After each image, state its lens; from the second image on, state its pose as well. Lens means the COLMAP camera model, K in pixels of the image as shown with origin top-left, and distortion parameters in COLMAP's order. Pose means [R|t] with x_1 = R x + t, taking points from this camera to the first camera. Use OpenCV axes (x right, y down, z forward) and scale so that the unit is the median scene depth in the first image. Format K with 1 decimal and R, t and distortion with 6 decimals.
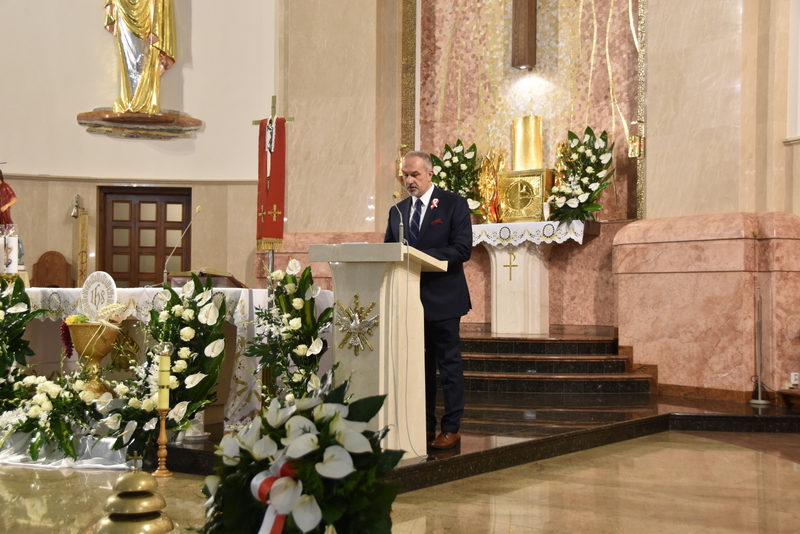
lens RADIAL K [[1077.3, 0, 395.8], [0, 1077.3, 266.8], [0, 0, 1]] dist [0.072078, 0.448268]
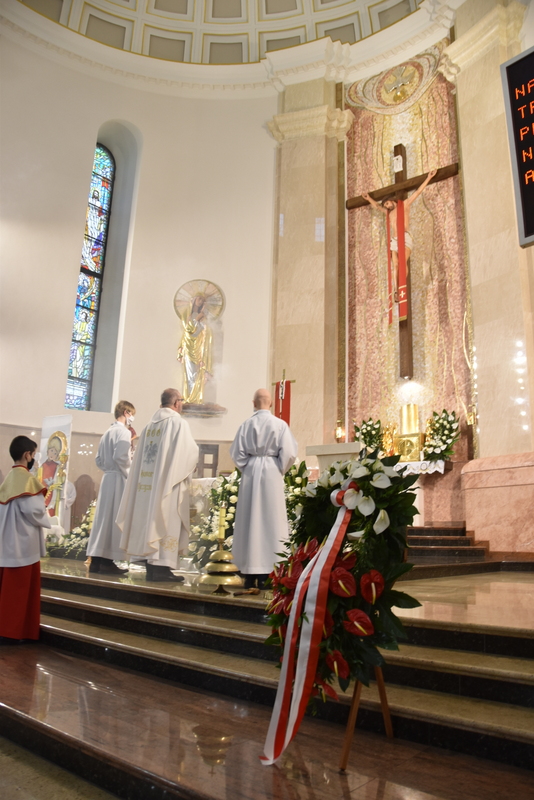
lens RADIAL K [[615.9, 0, 269.1], [0, 615.9, 403.7], [0, 0, 1]] dist [-0.167112, 0.115558]
pose [[0.997176, 0.007073, -0.074767, -0.035538], [-0.020777, 0.982681, -0.184139, 0.053320], [0.072169, 0.185173, 0.980052, -0.003811]]
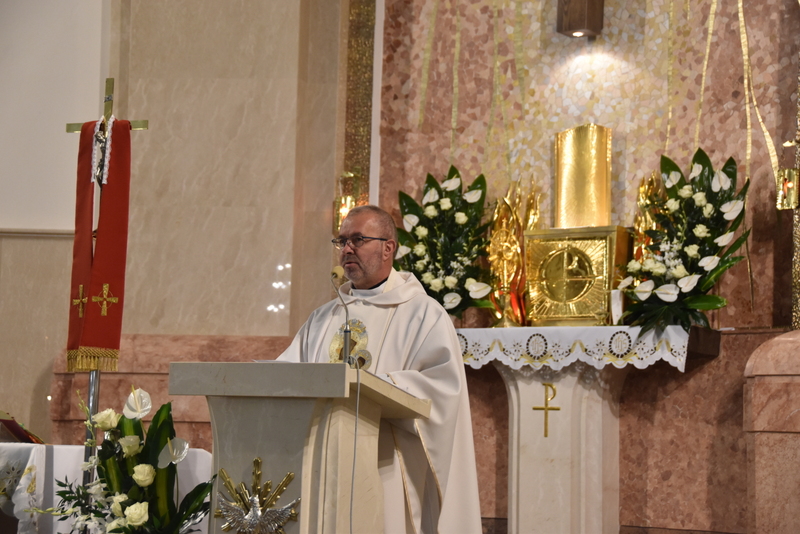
lens RADIAL K [[2083.6, 0, 396.4], [0, 2083.6, 270.6], [0, 0, 1]] dist [0.668188, 0.572237]
pose [[0.999005, 0.028205, 0.034550, -0.003615], [-0.025985, 0.997668, -0.063112, -0.001667], [-0.036250, 0.062152, 0.997408, -0.018766]]
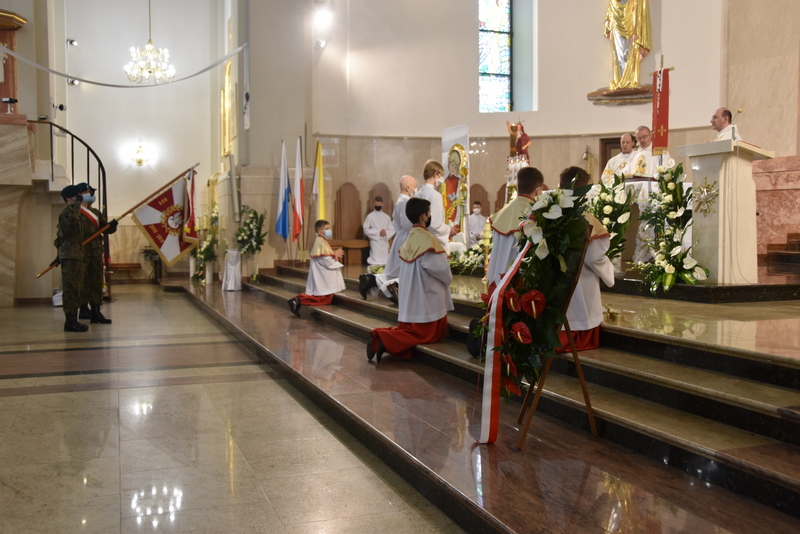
lens RADIAL K [[756.9, 0, 396.3], [0, 756.9, 266.8], [0, 0, 1]] dist [-0.113385, 0.228992]
pose [[0.825935, 0.014532, -0.563578, 0.105851], [0.024148, 0.997838, 0.061118, 0.041281], [0.563248, -0.064089, 0.823799, -0.067581]]
